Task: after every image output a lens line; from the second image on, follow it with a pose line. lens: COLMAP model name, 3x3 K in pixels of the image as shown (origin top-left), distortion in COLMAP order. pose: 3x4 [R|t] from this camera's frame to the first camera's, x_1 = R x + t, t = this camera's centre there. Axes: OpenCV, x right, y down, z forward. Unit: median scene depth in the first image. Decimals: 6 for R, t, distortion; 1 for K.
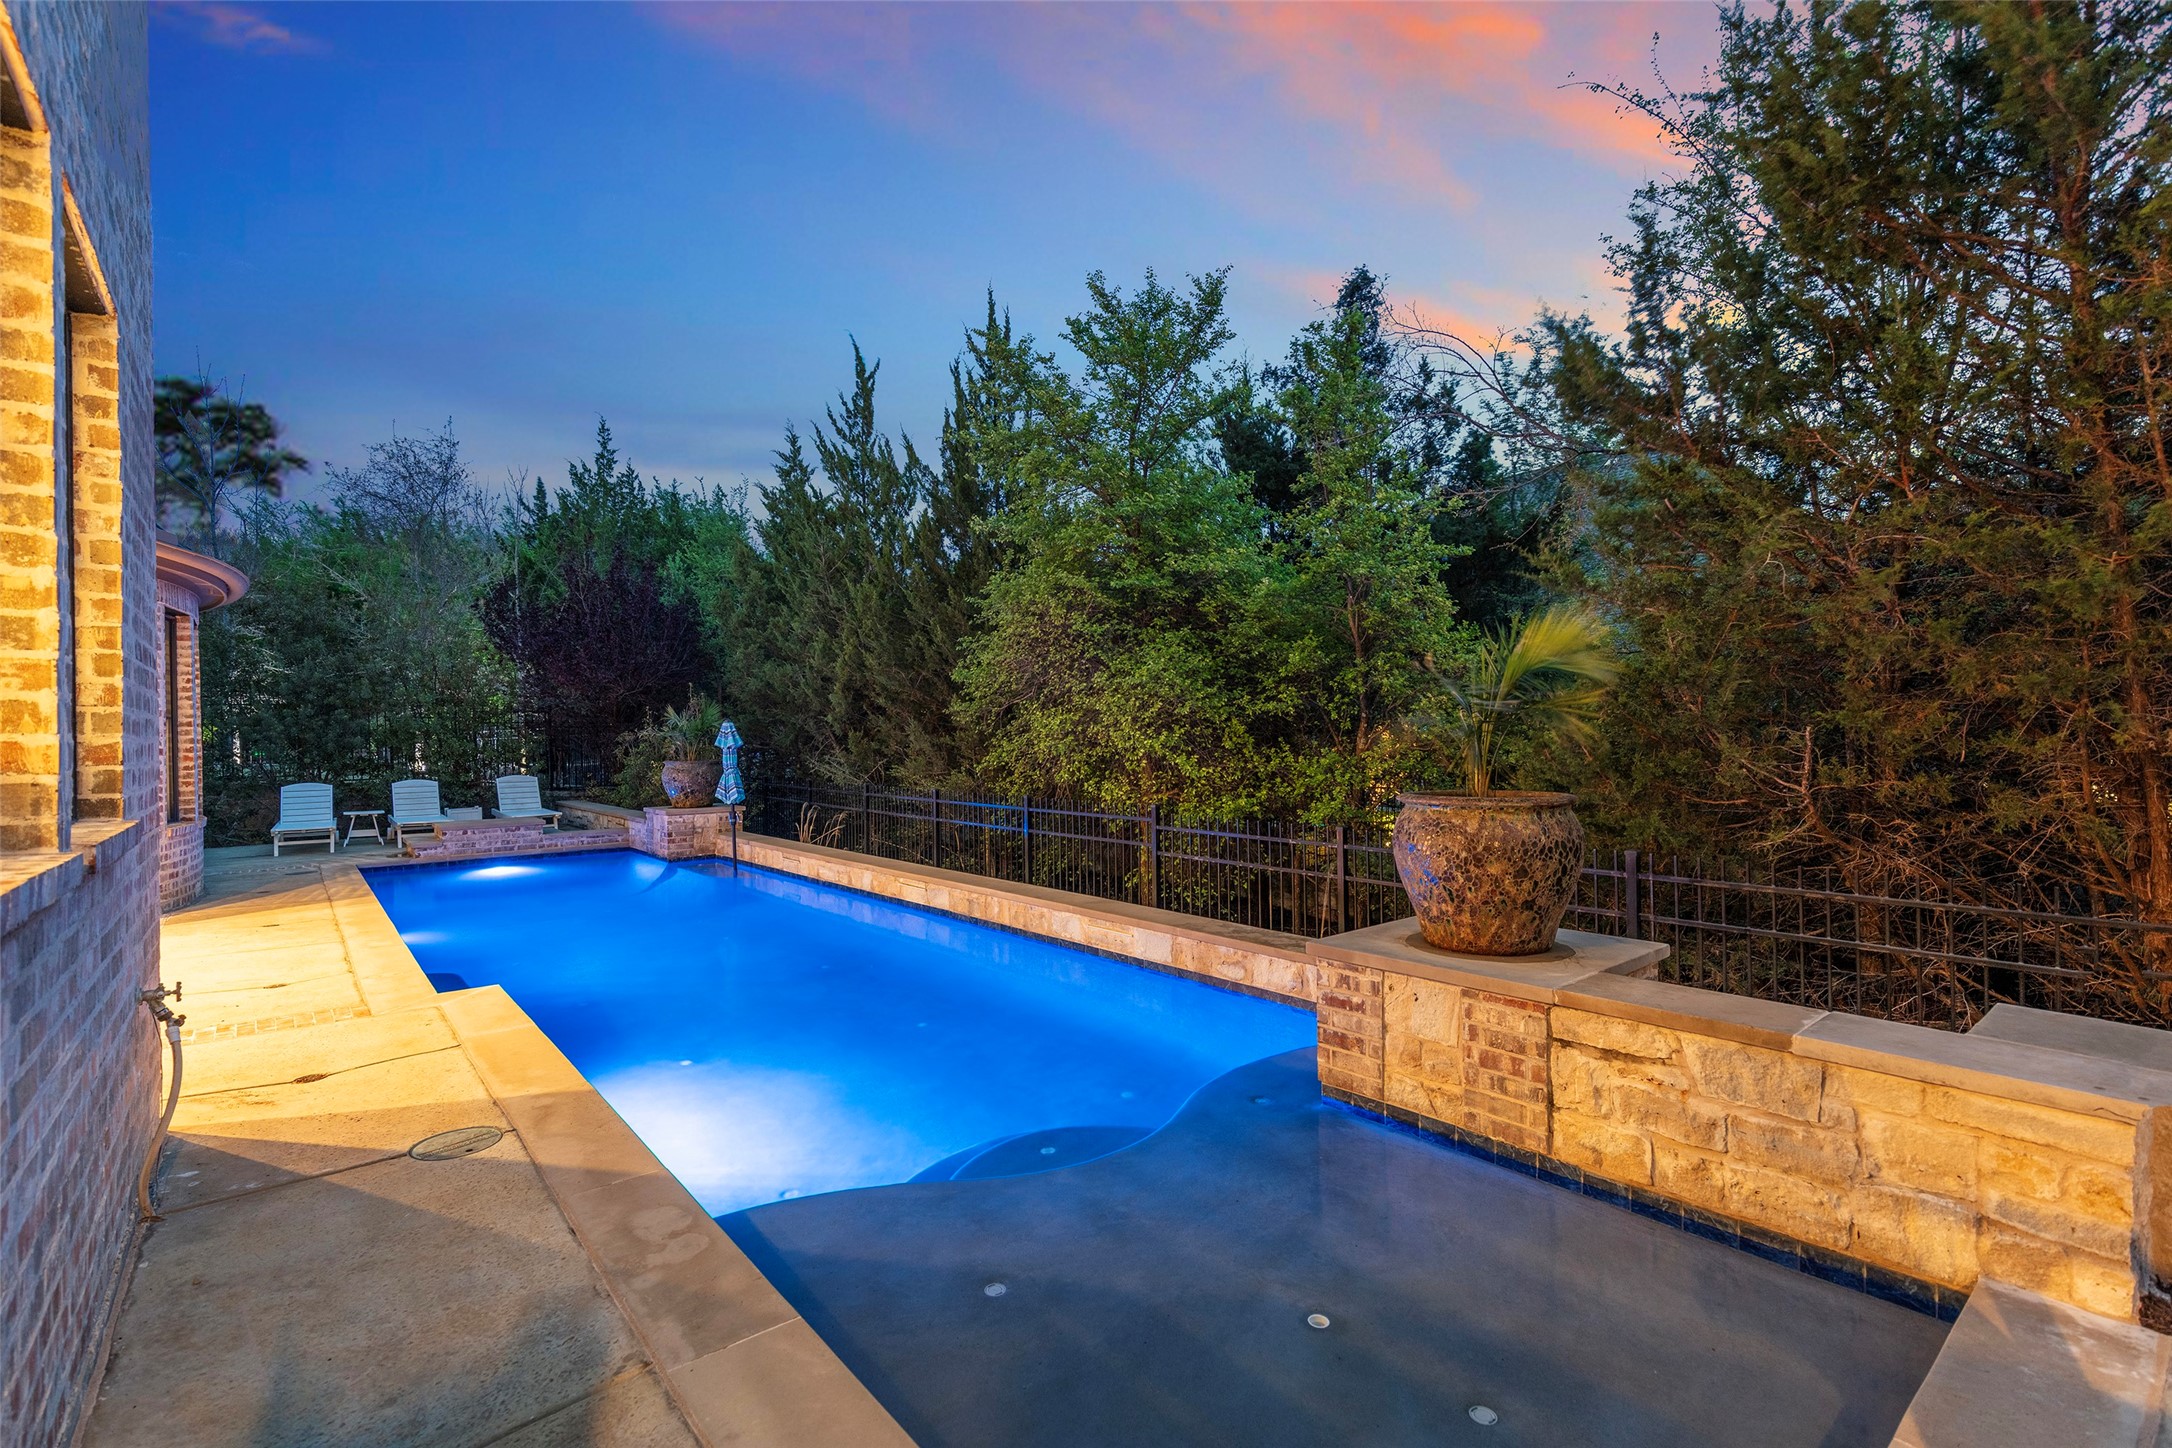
lens RADIAL K [[970.0, 0, 1086.0], [0, 970.0, 724.0], [0, 0, 1]] dist [0.009766, 0.000038]
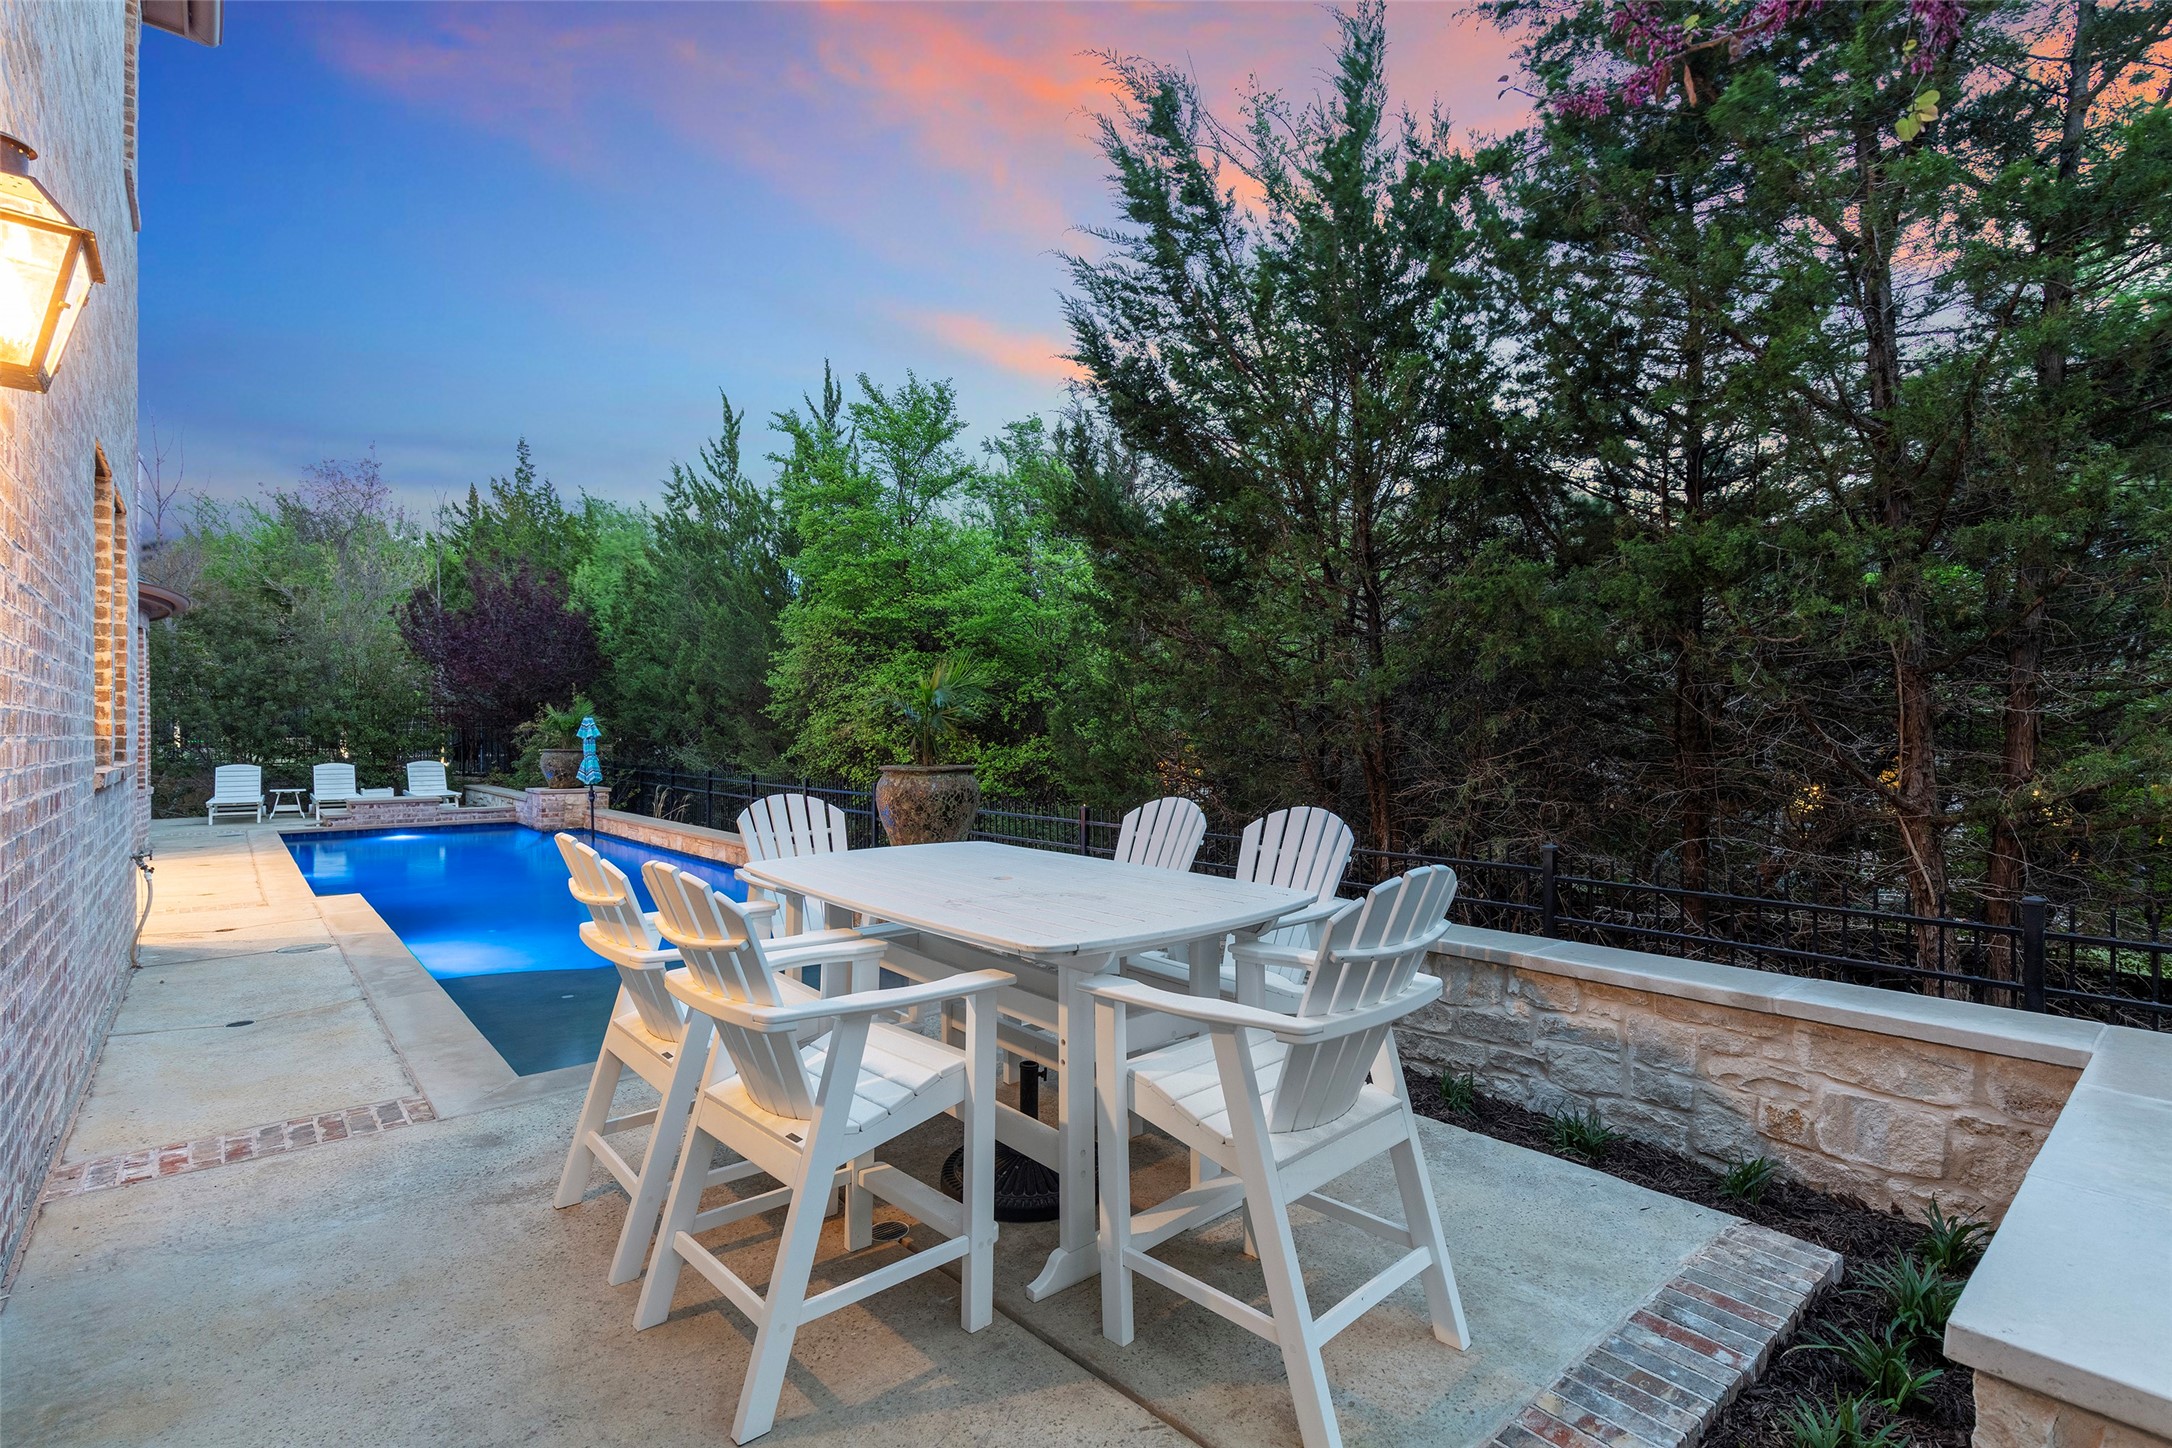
lens RADIAL K [[983.7, 0, 1086.0], [0, 983.7, 724.0], [0, 0, 1]] dist [0.001120, -0.000040]
pose [[0.999424, 0.013363, 0.031204, 0.176542], [-0.013391, 0.999910, 0.000668, -0.001938], [-0.031192, -0.001086, 0.999513, -0.207127]]
